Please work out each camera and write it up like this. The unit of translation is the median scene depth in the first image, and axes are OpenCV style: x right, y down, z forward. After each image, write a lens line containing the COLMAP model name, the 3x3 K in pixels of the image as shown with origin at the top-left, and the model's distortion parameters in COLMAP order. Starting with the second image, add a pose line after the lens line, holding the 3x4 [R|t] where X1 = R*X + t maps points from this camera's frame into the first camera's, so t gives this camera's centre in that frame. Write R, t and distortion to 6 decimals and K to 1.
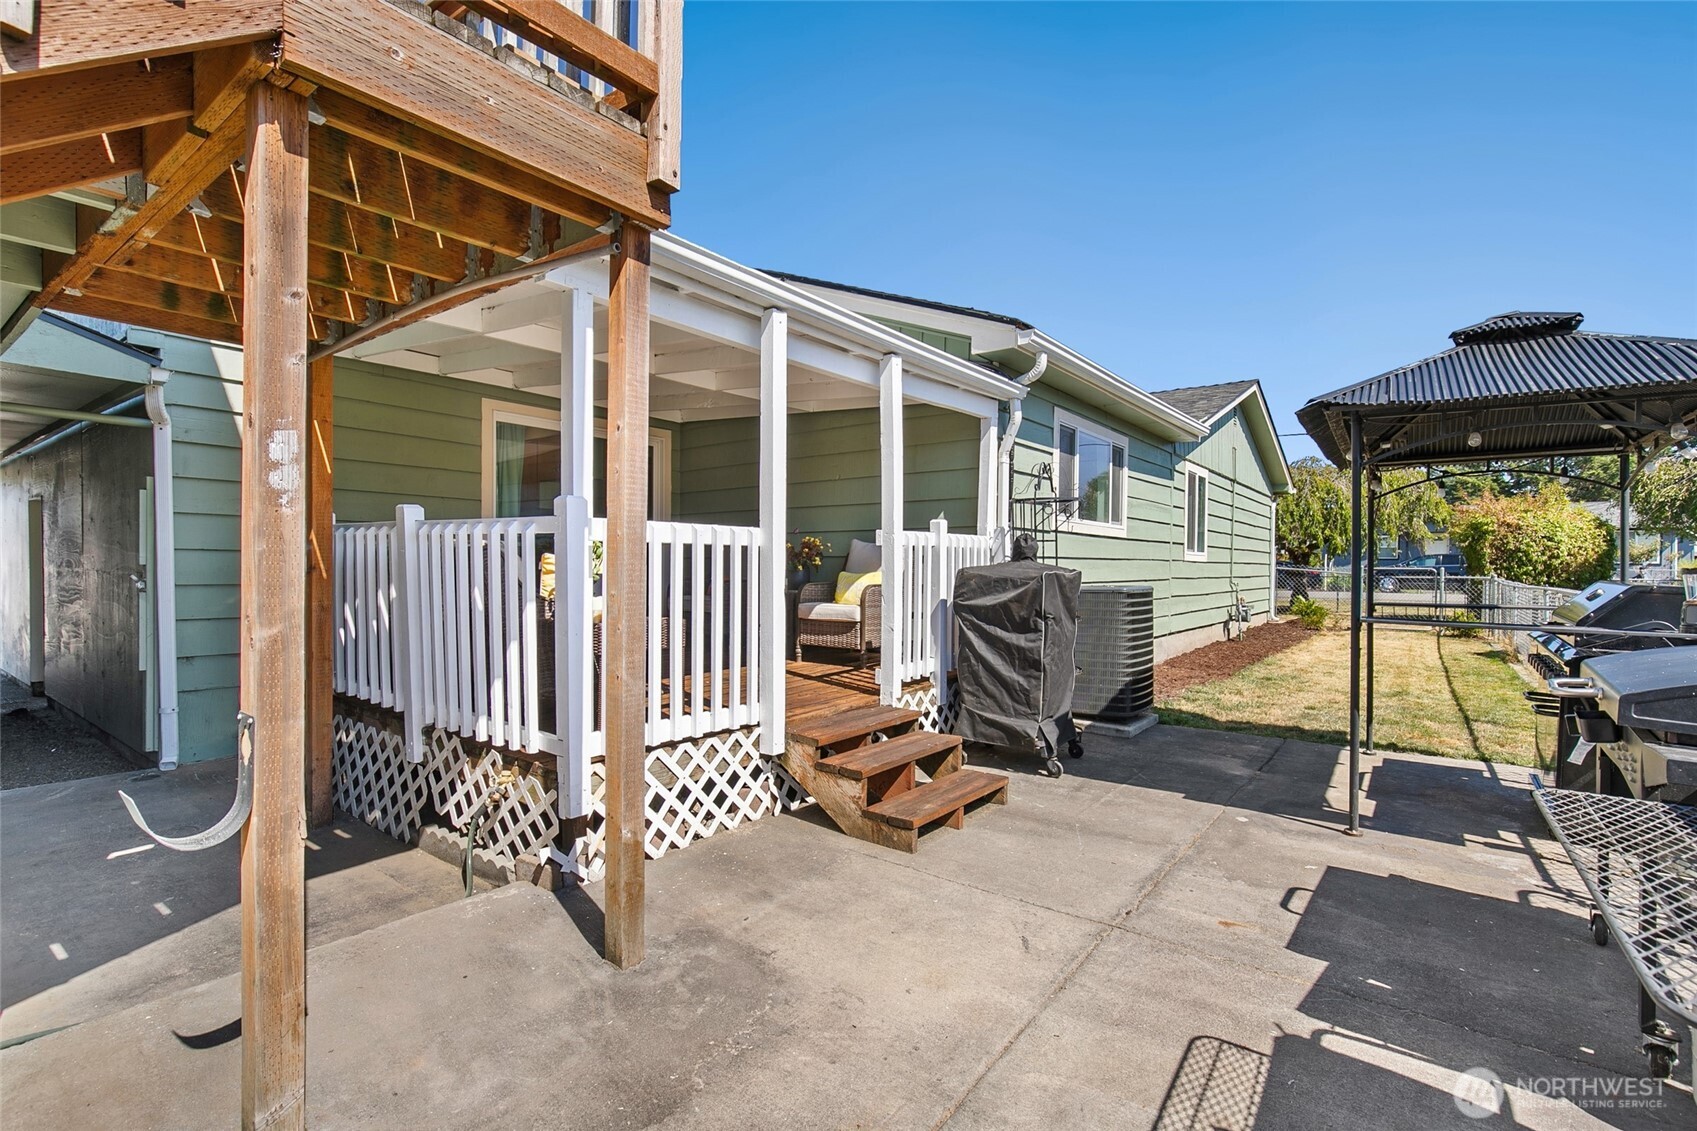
lens RADIAL K [[788.2, 0, 849.8], [0, 788.2, 568.7], [0, 0, 1]] dist [0.000842, 0.000369]
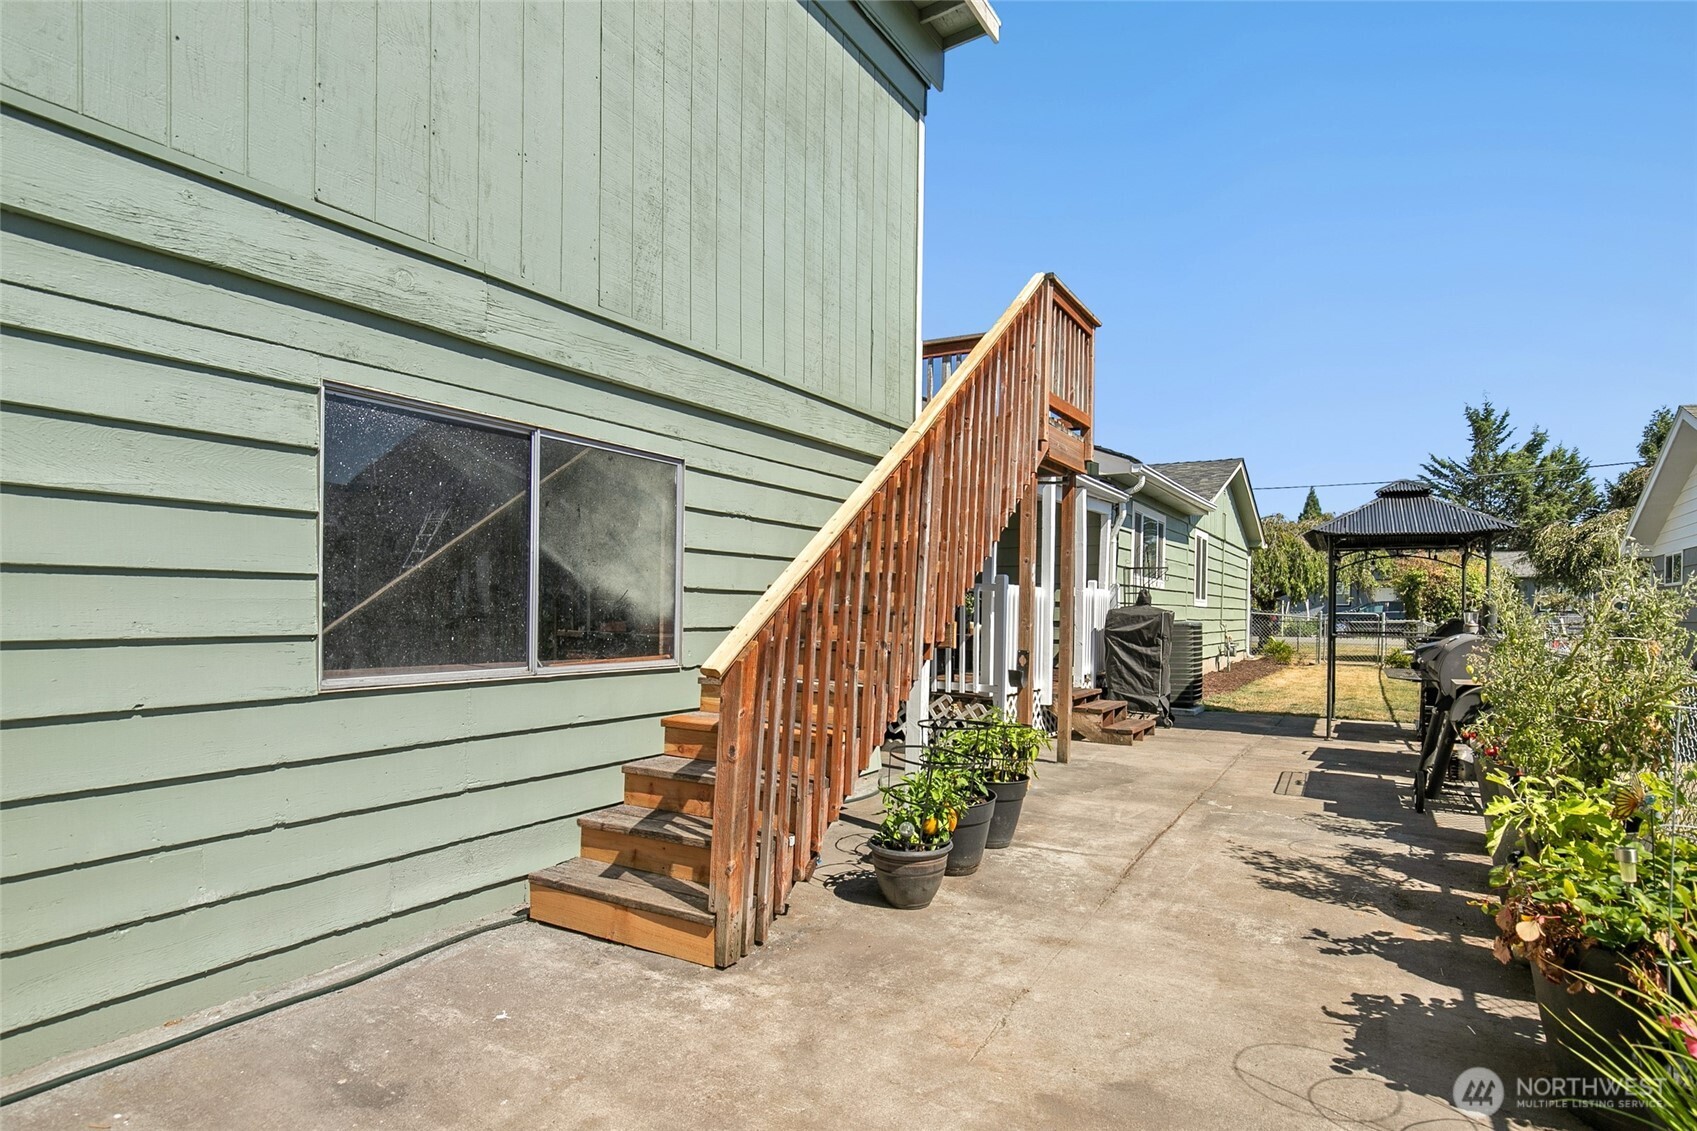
lens RADIAL K [[967.3, 0, 825.8], [0, 967.3, 611.5], [0, 0, 1]] dist [-0.000192, -0.000562]
pose [[0.993804, 0.004320, 0.111060, -0.529385], [-0.003952, 0.999986, -0.003531, 0.009994], [-0.111073, 0.003070, 0.993807, -0.761151]]
